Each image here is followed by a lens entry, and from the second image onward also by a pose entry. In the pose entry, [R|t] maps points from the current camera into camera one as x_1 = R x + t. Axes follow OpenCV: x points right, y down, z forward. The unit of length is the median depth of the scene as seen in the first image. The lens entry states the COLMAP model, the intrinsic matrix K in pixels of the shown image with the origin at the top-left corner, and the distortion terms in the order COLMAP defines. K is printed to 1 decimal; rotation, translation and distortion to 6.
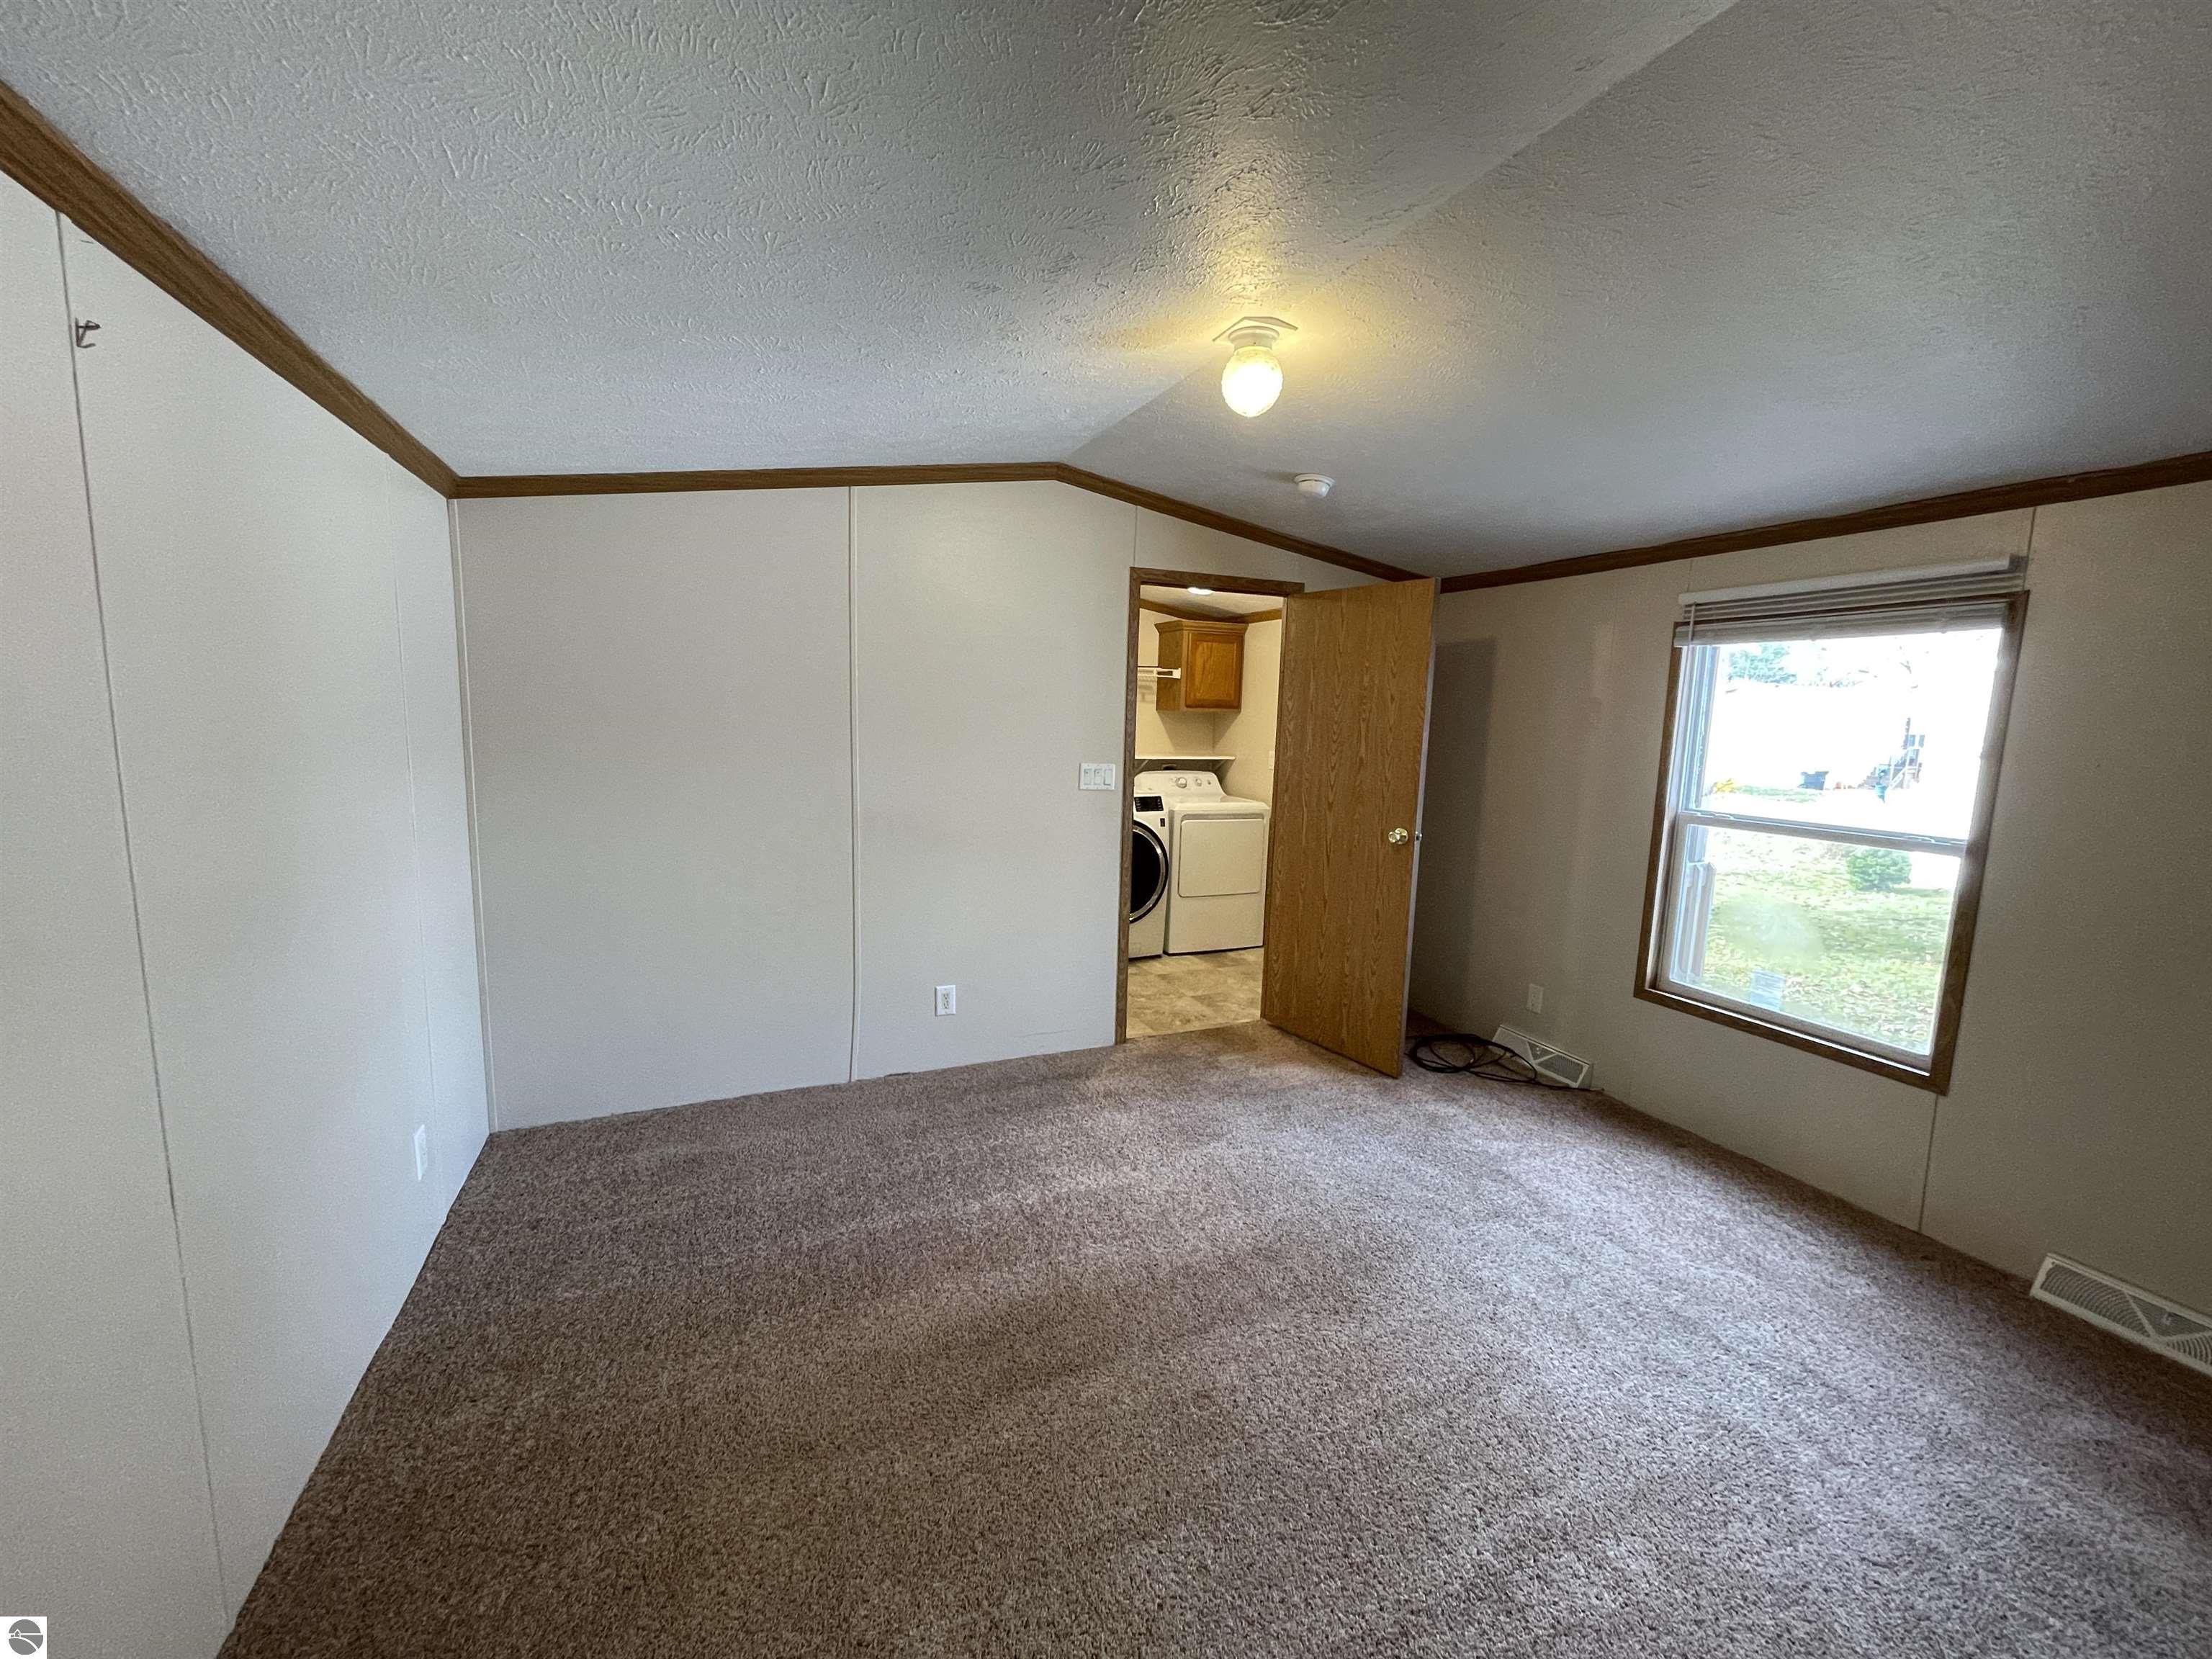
lens RADIAL K [[886.1, 0, 1111.0], [0, 886.1, 834.9], [0, 0, 1]] dist [-0.000899, 0.000653]
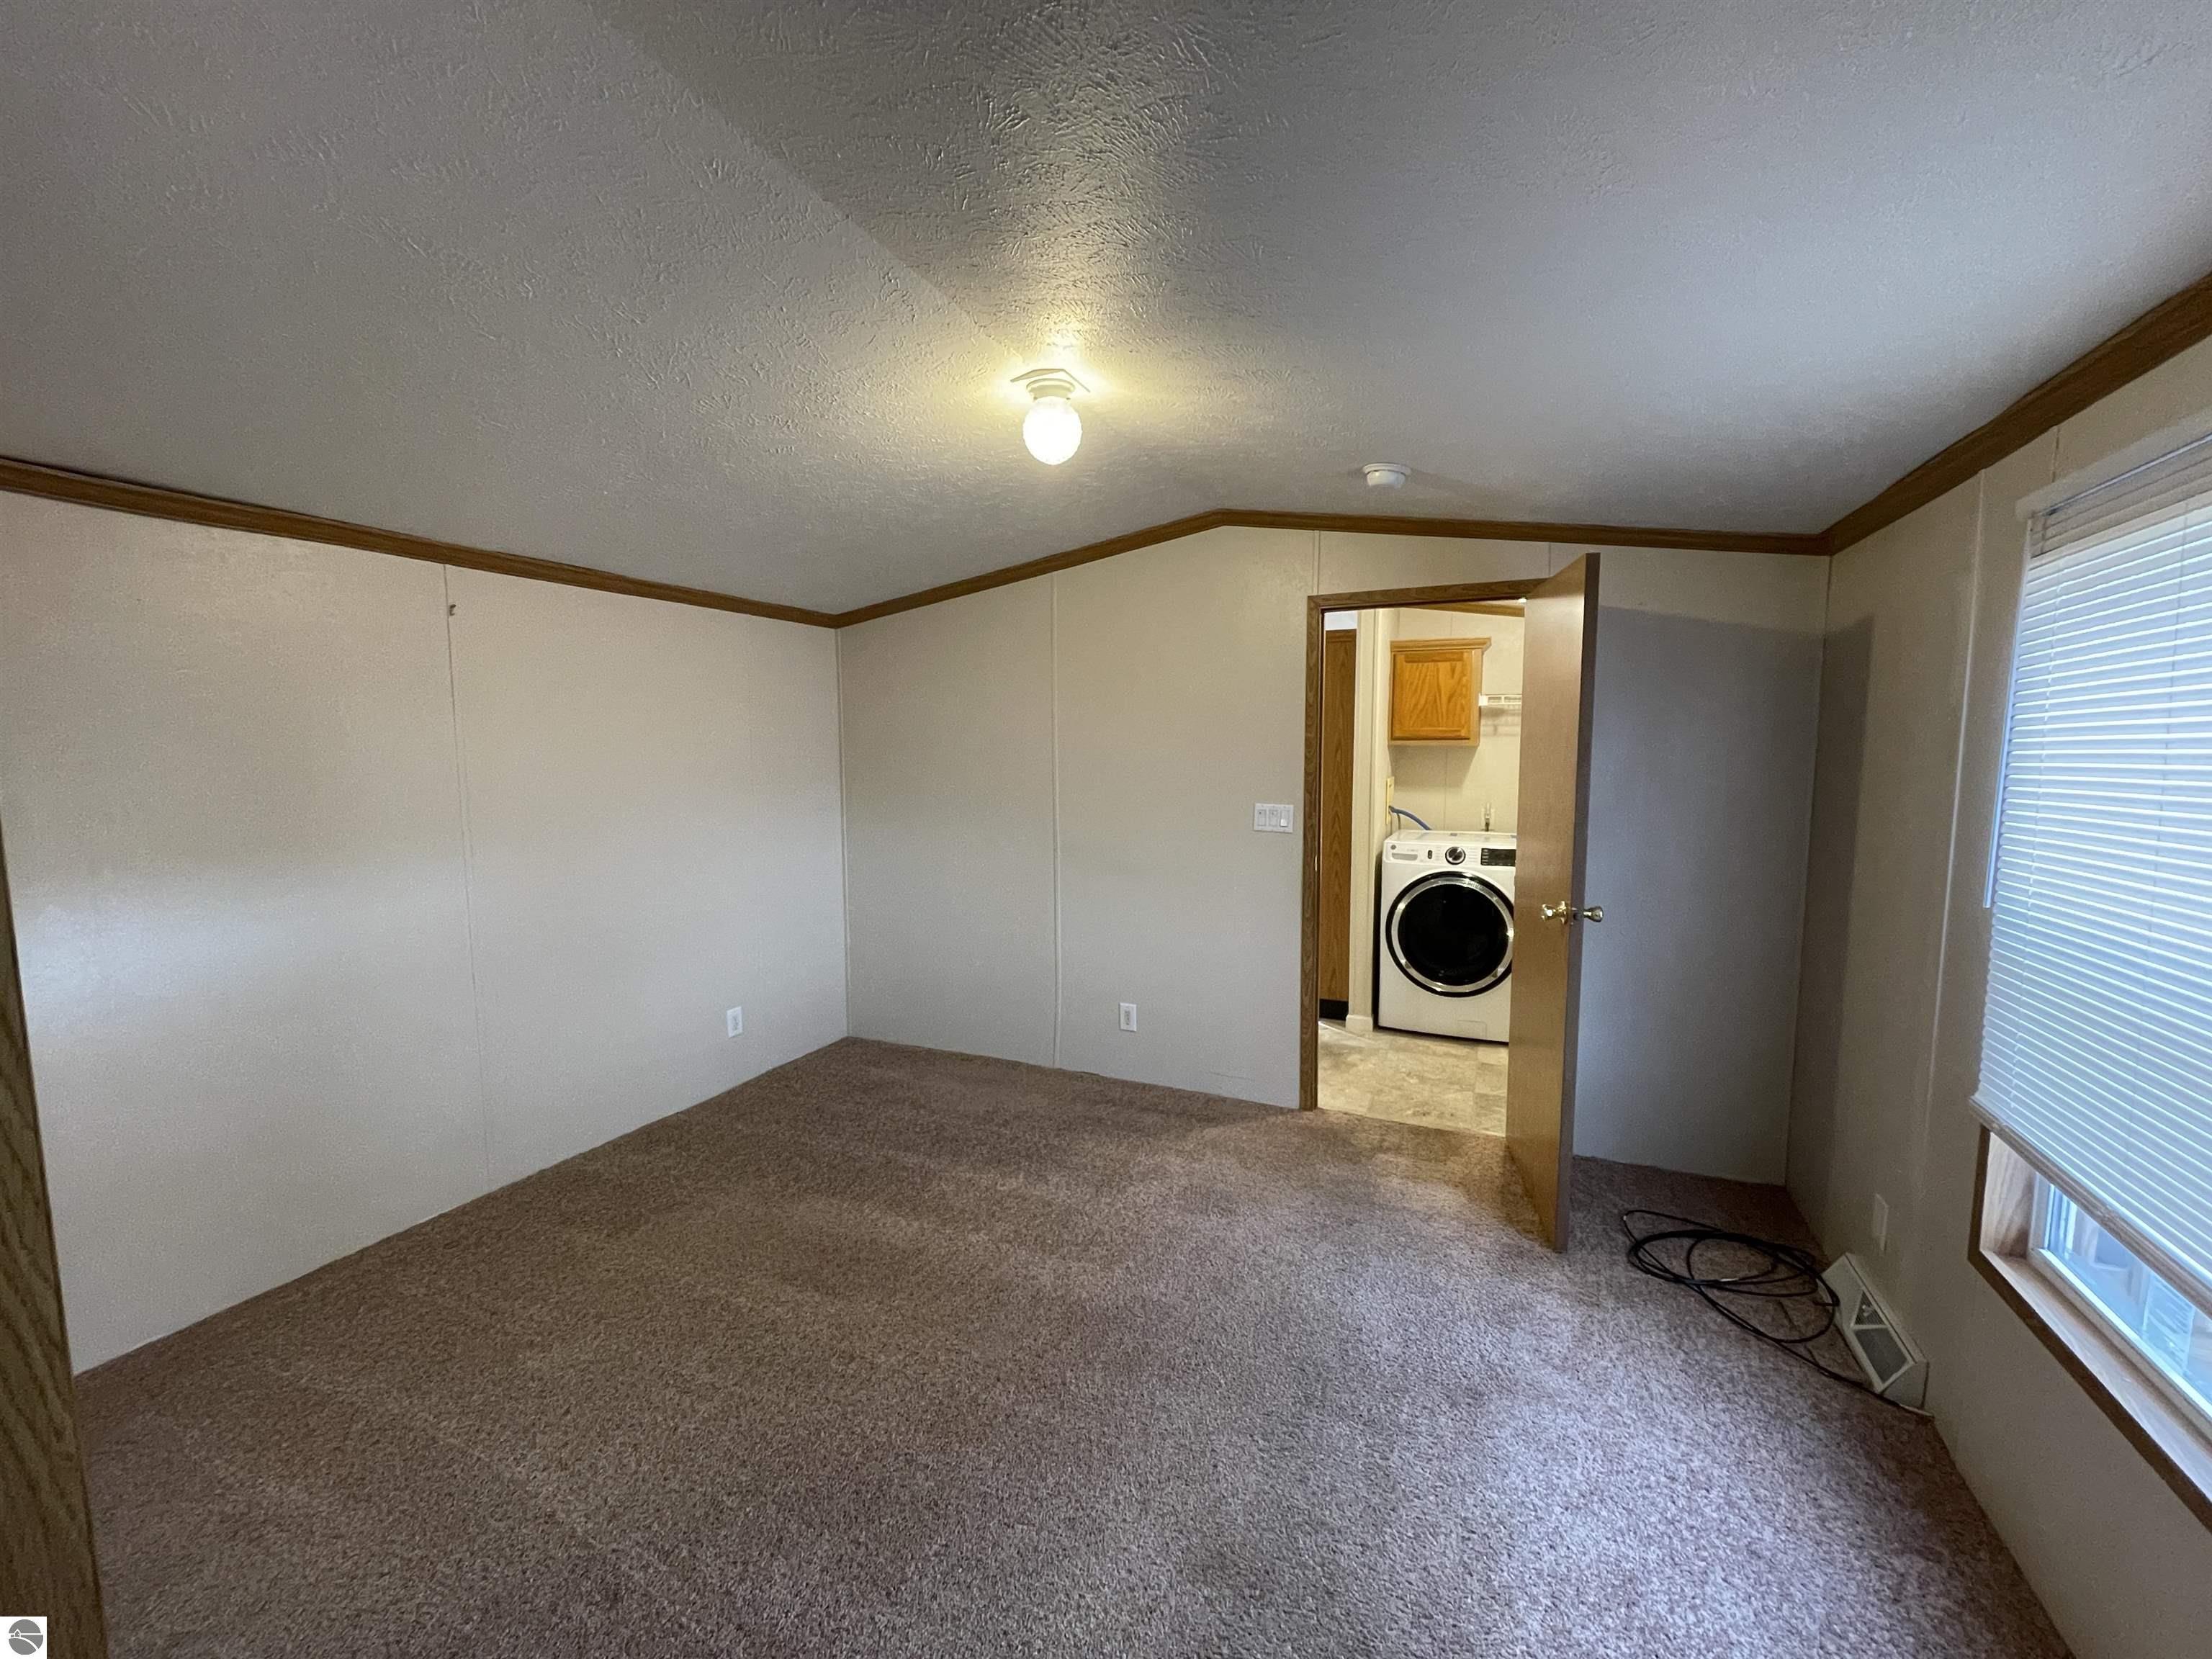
lens RADIAL K [[886.1, 0, 1111.0], [0, 886.1, 834.9], [0, 0, 1]] dist [-0.000899, 0.000653]
pose [[0.668079, 0.042299, -0.742887, 0.598223], [-0.082923, 0.996396, -0.017839, -0.016046], [0.739455, 0.073520, 0.669179, 0.236654]]
